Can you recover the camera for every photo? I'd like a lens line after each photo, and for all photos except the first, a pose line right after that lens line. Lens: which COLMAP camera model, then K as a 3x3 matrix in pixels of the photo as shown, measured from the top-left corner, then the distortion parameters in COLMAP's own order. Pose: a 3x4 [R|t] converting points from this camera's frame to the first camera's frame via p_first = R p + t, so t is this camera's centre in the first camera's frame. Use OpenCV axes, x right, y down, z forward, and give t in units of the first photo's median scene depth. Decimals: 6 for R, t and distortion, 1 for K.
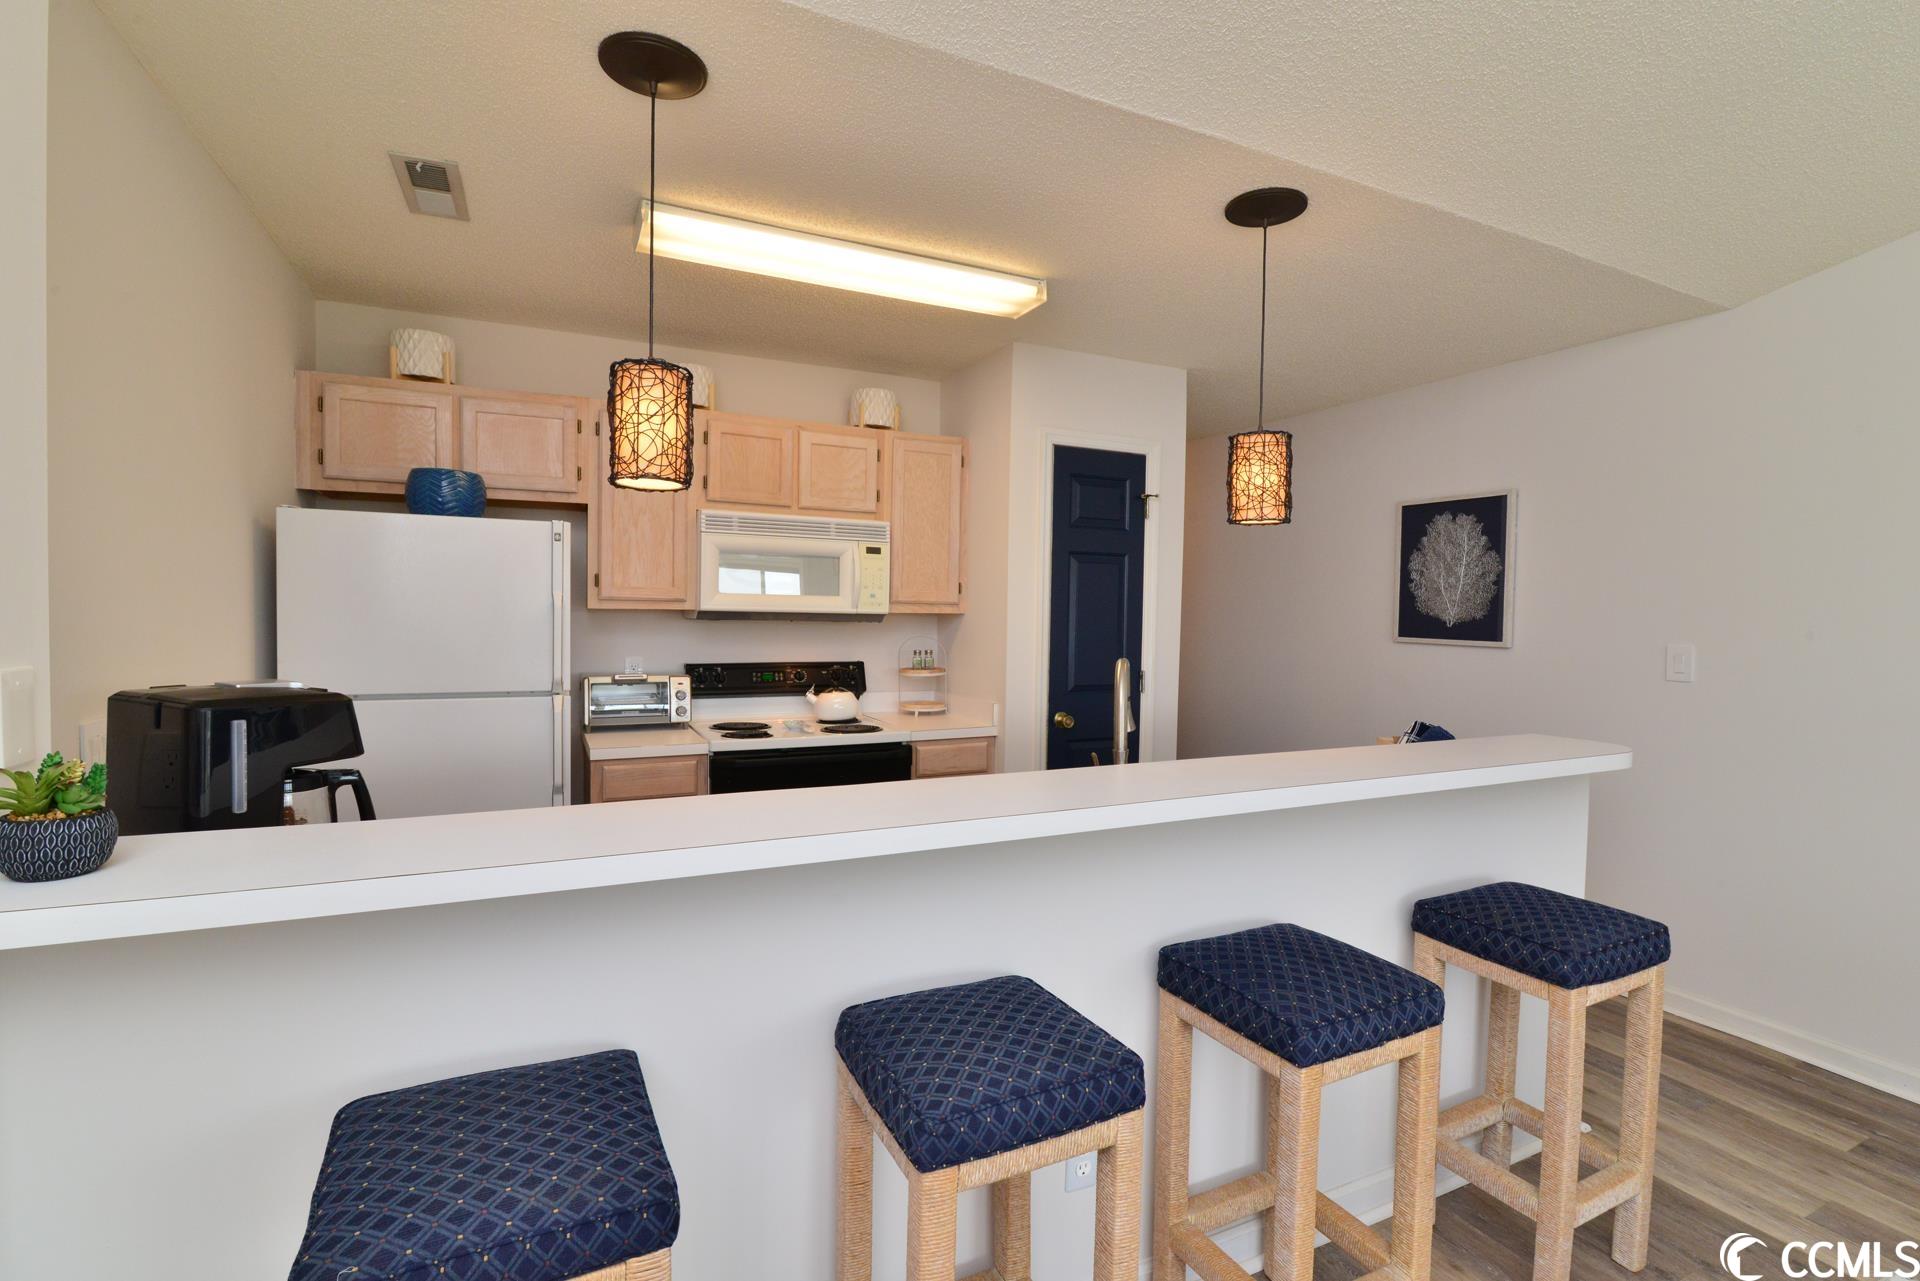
lens RADIAL K [[875.9, 0, 962.5], [0, 875.9, 642.3], [0, 0, 1]] dist [-0.019854, 0.001259]
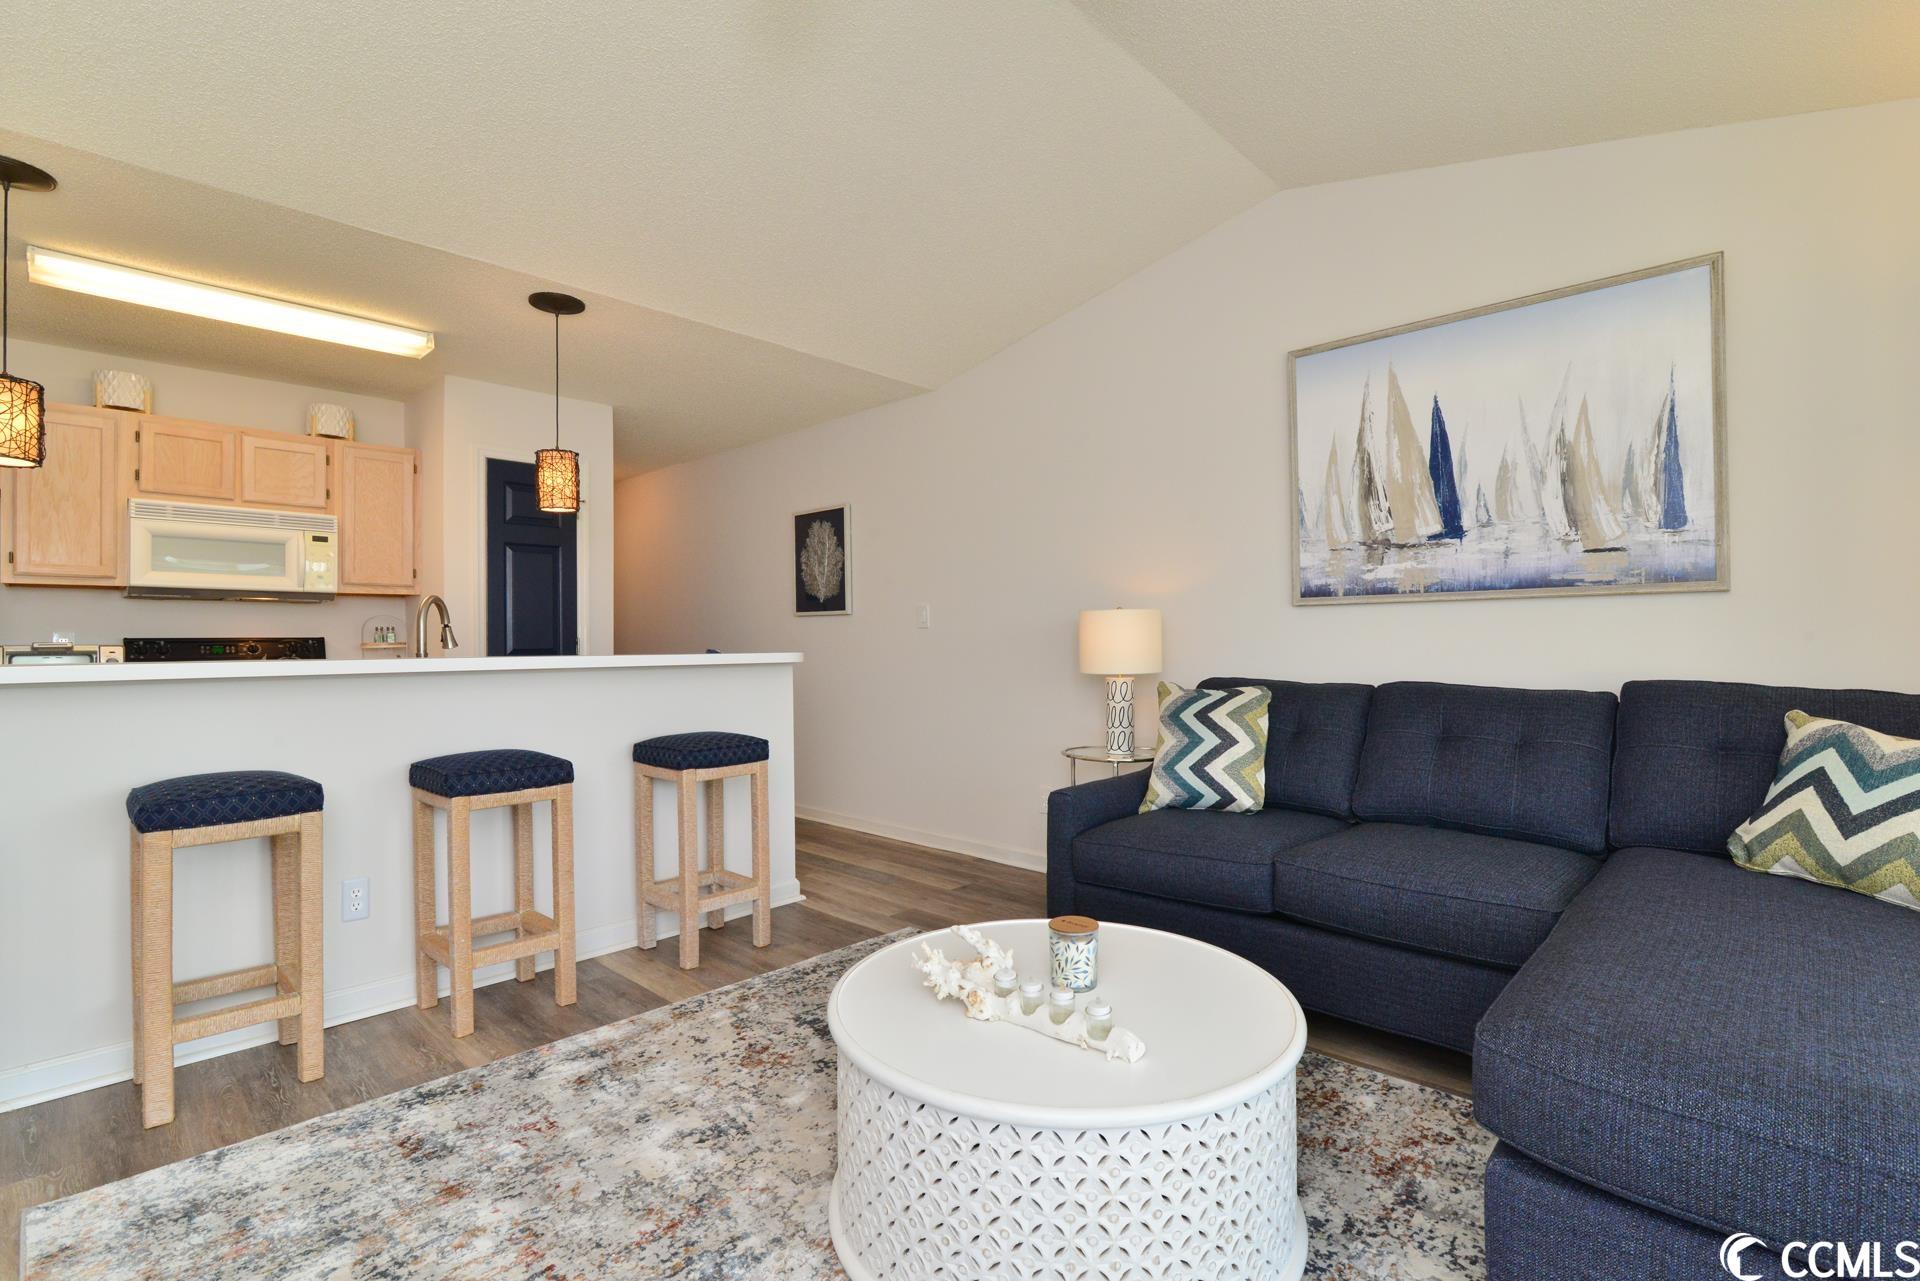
lens RADIAL K [[875.9, 0, 960.2], [0, 875.9, 640.4], [0, 0, 1]] dist [-0.019854, 0.001259]
pose [[0.932134, -0.022652, 0.361406, 0.293959], [0.036030, 0.998891, -0.030321, 0.104818], [-0.360318, 0.041285, 0.931916, -0.424620]]
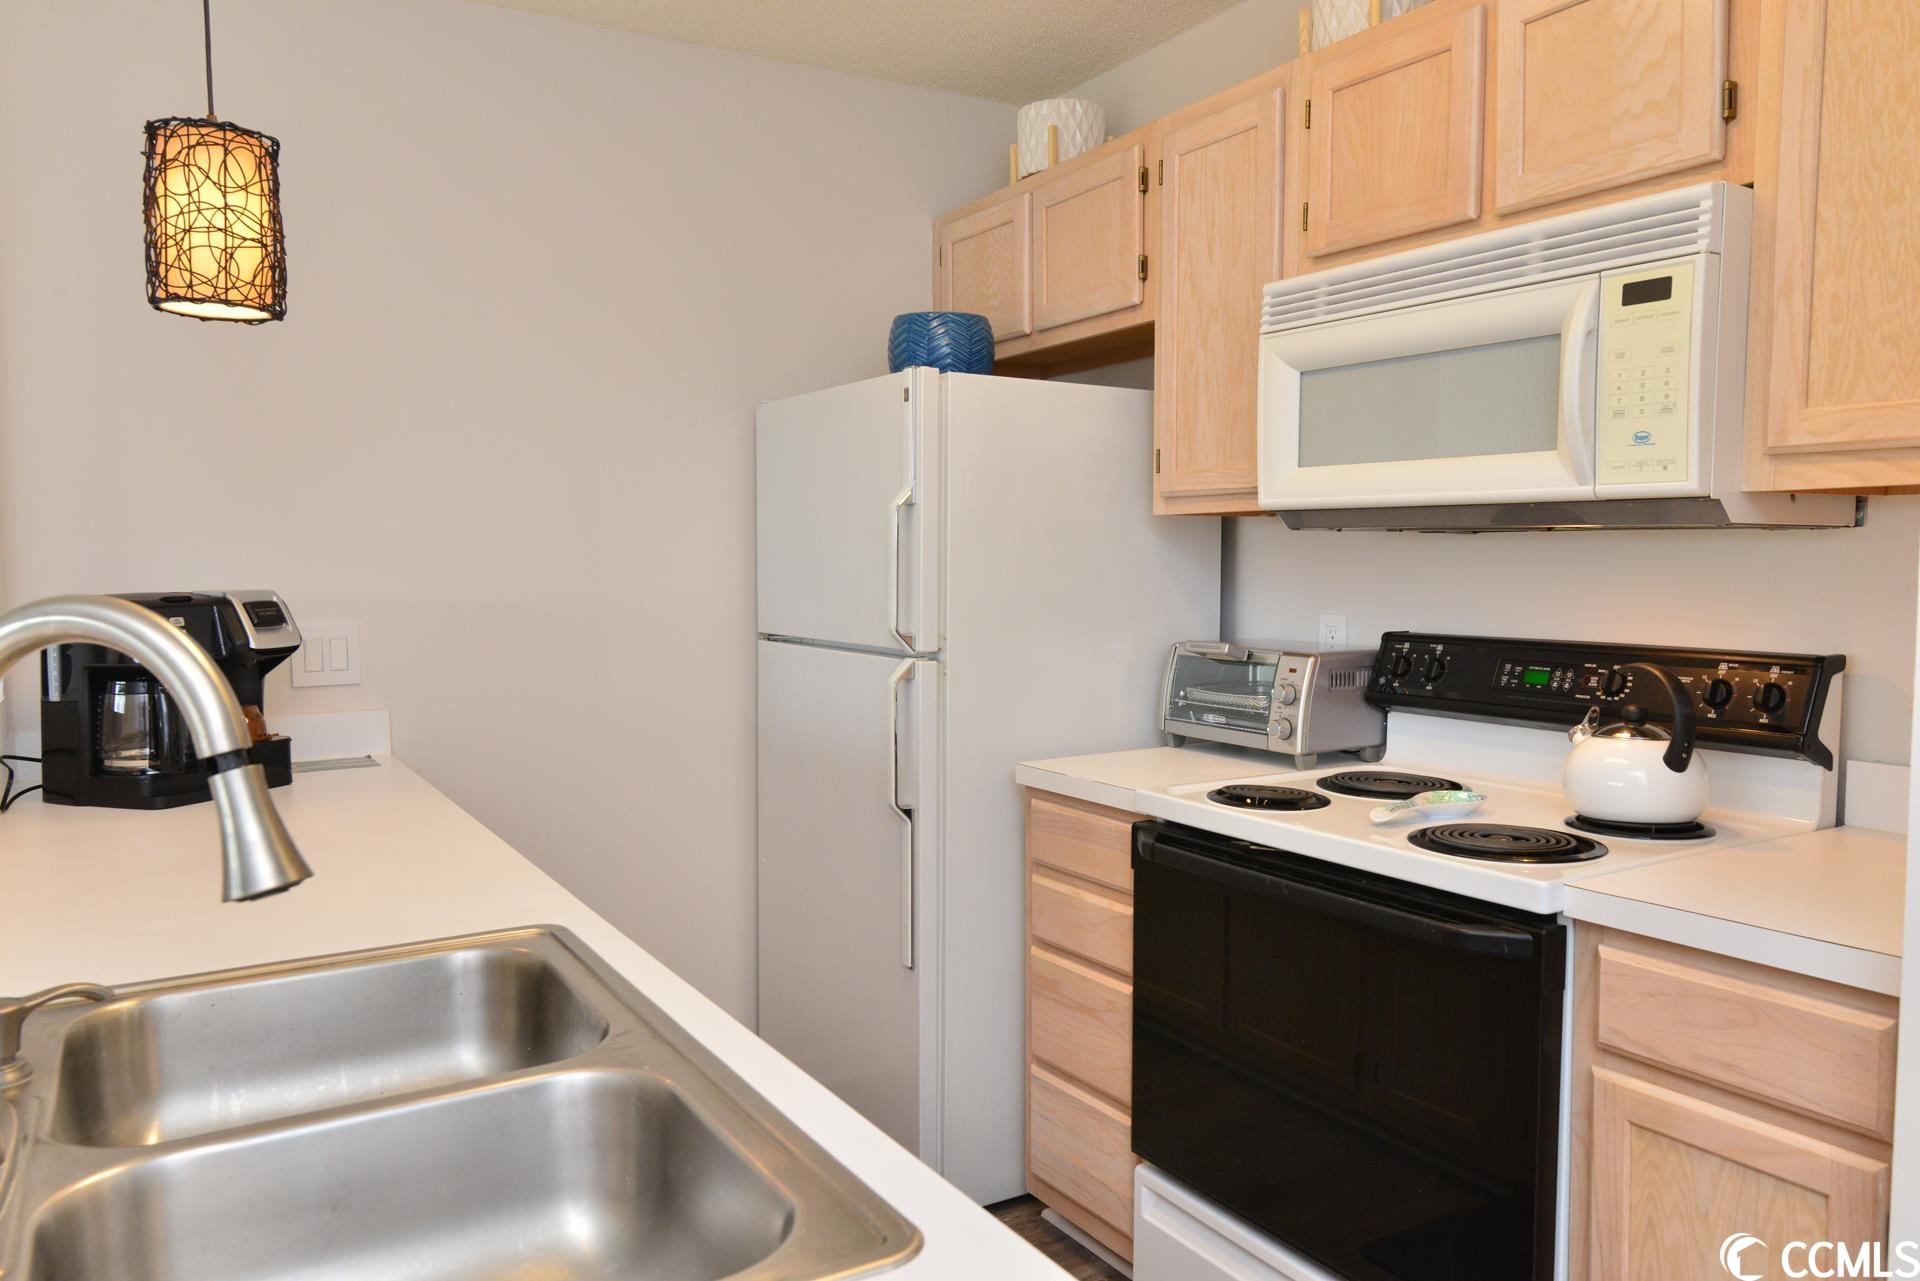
lens RADIAL K [[1395.1, 0, 941.2], [0, 1395.1, 636.3], [0, 0, 1]] dist [0.000557, 0.004982]
pose [[0.082645, 0.042572, -0.995669, 0.393318], [-0.028199, 0.998787, 0.040364, 0.004518], [0.996180, 0.024741, 0.083745, 0.747200]]
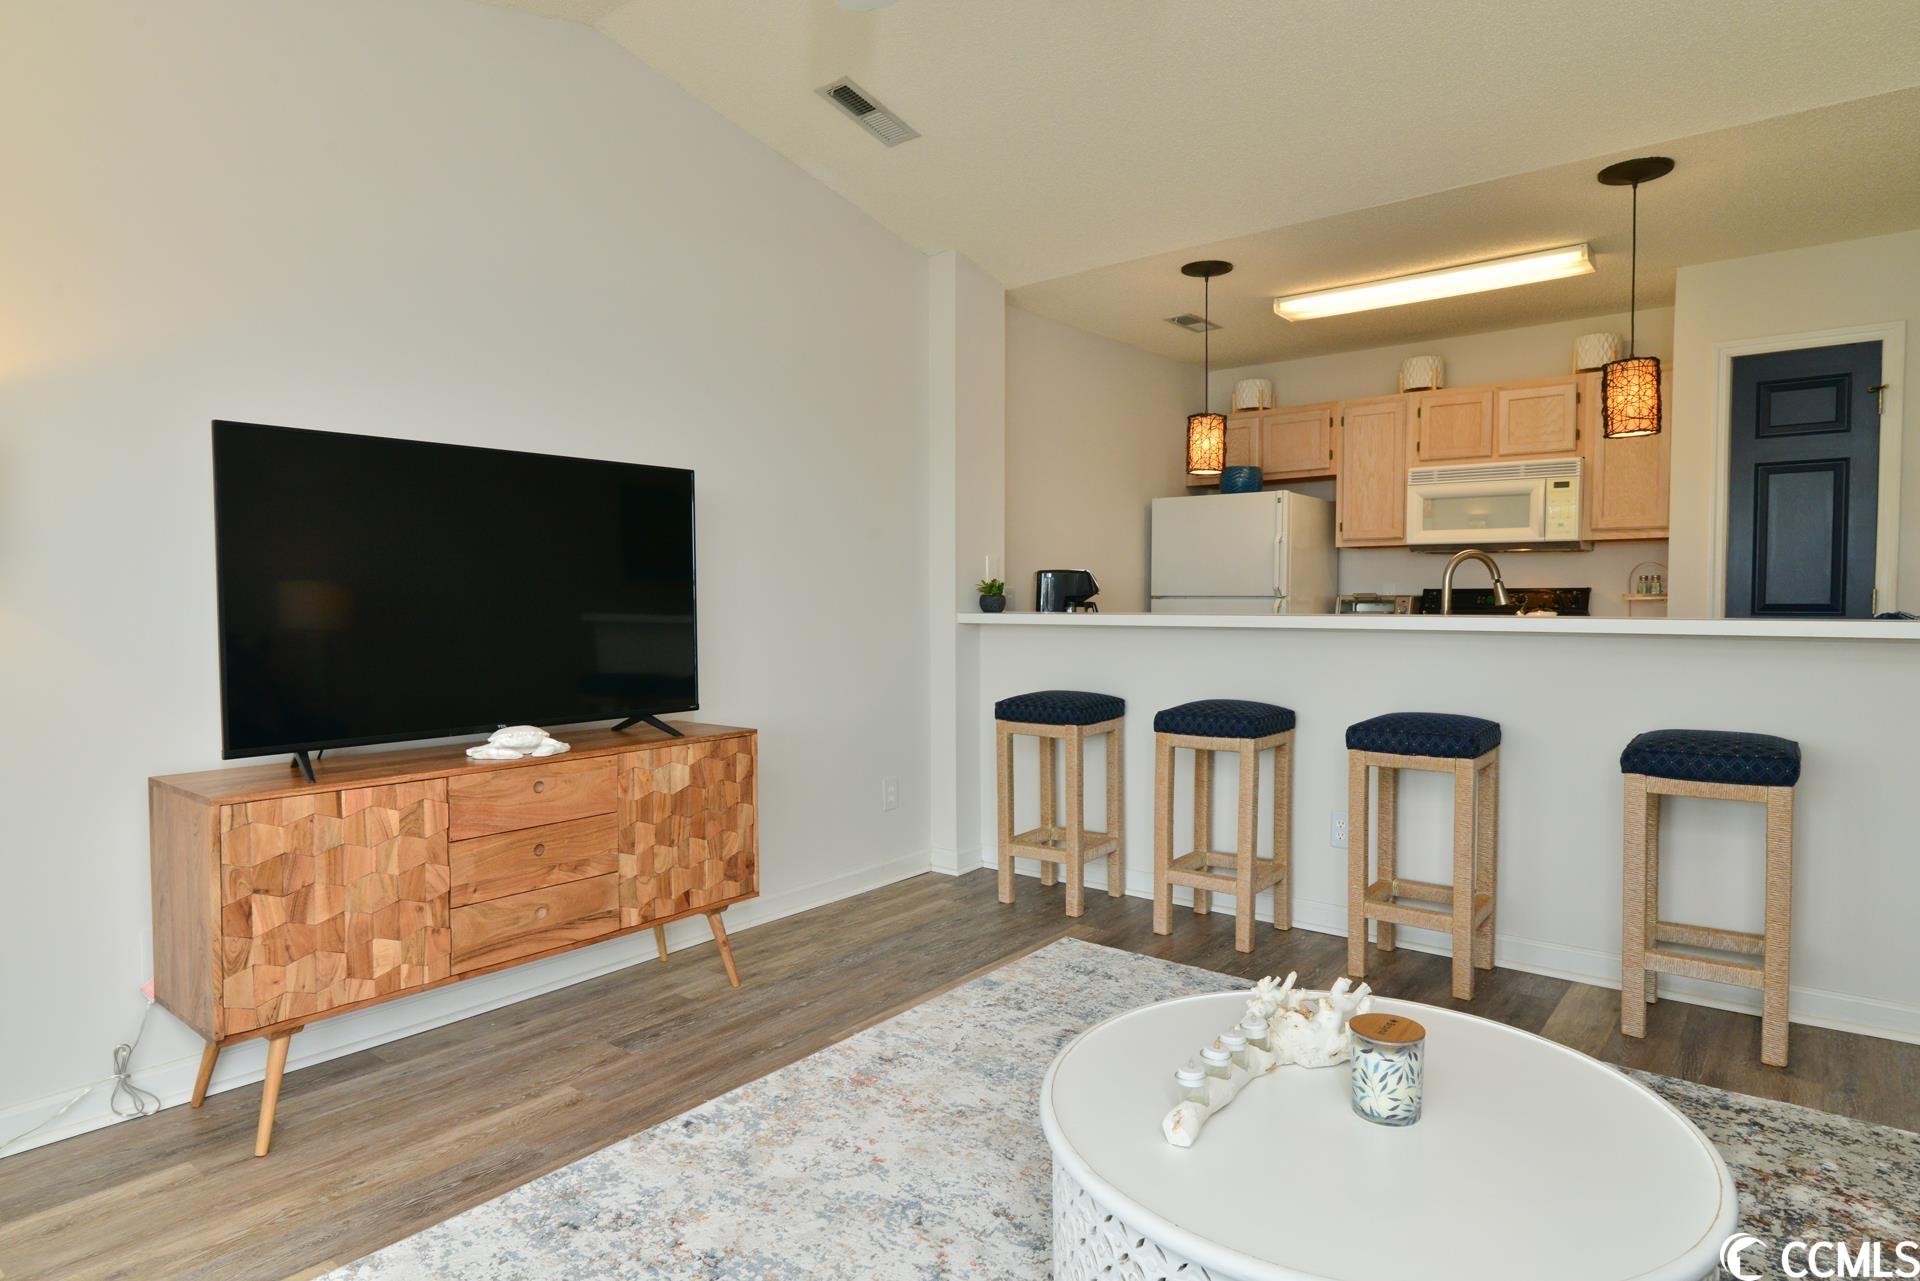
lens RADIAL K [[1091.5, 0, 963.0], [0, 1091.5, 643.2], [0, 0, 1]] dist [-0.011487, -0.001584]
pose [[0.434039, 0.024016, -0.900574, 0.870277], [-0.020254, 0.999652, 0.016896, 0.095700], [0.900666, 0.010907, 0.434374, -0.315767]]
